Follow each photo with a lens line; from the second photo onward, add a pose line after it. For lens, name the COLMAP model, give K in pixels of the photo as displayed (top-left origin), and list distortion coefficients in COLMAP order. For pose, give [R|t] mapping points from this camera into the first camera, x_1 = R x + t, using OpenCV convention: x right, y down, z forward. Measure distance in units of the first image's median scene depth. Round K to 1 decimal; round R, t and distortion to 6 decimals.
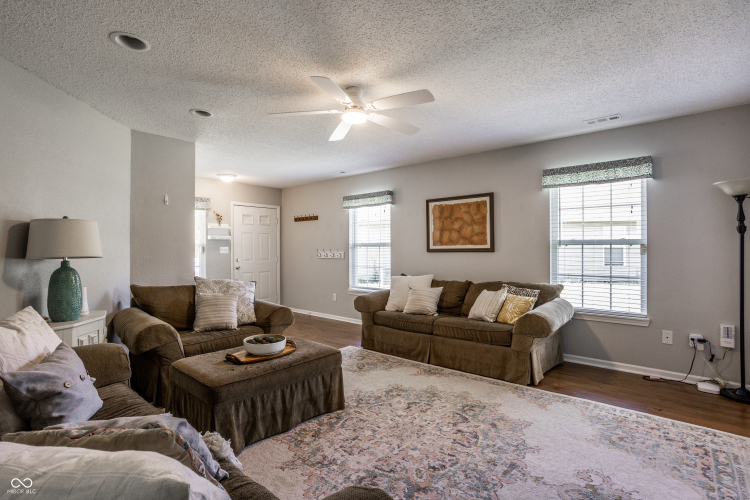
lens RADIAL K [[371.2, 0, 373.3], [0, 371.2, 248.5], [0, 0, 1]] dist [-0.036957, 0.000656]
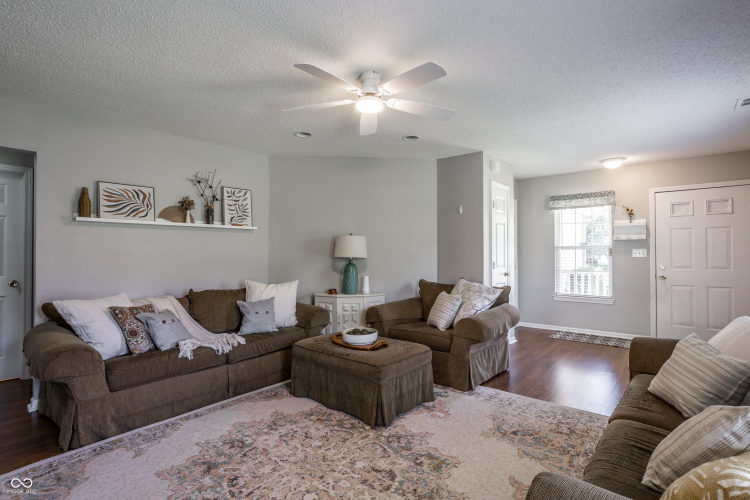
lens RADIAL K [[371.2, 0, 373.3], [0, 371.2, 248.5], [0, 0, 1]] dist [-0.036957, 0.000656]
pose [[-0.001888, -0.009480, -0.999953, 0.773340], [0.002366, 0.999952, -0.009485, 0.001162], [0.999995, -0.002384, -0.001866, 0.938560]]
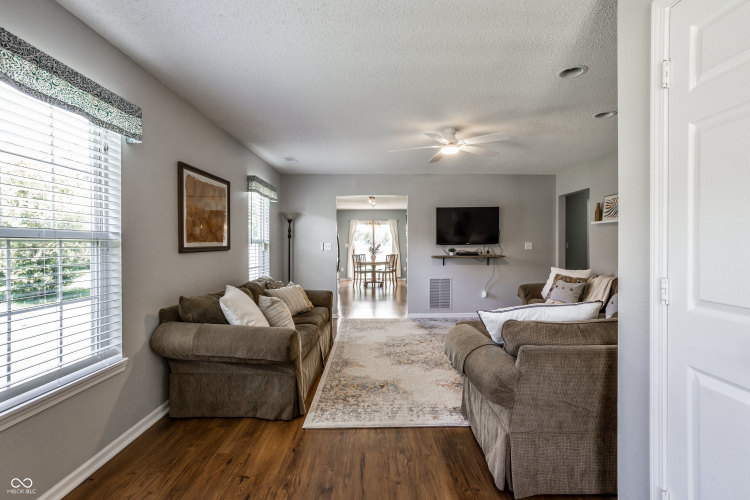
lens RADIAL K [[359.6, 0, 390.3], [0, 359.6, 248.2], [0, 0, 1]] dist [-0.000204, 0.000155]
pose [[-0.684480, 0.000480, 0.729032, -0.811260], [0.009280, 0.999924, 0.008055, 0.000898], [-0.728973, 0.012279, -0.684433, 1.932858]]
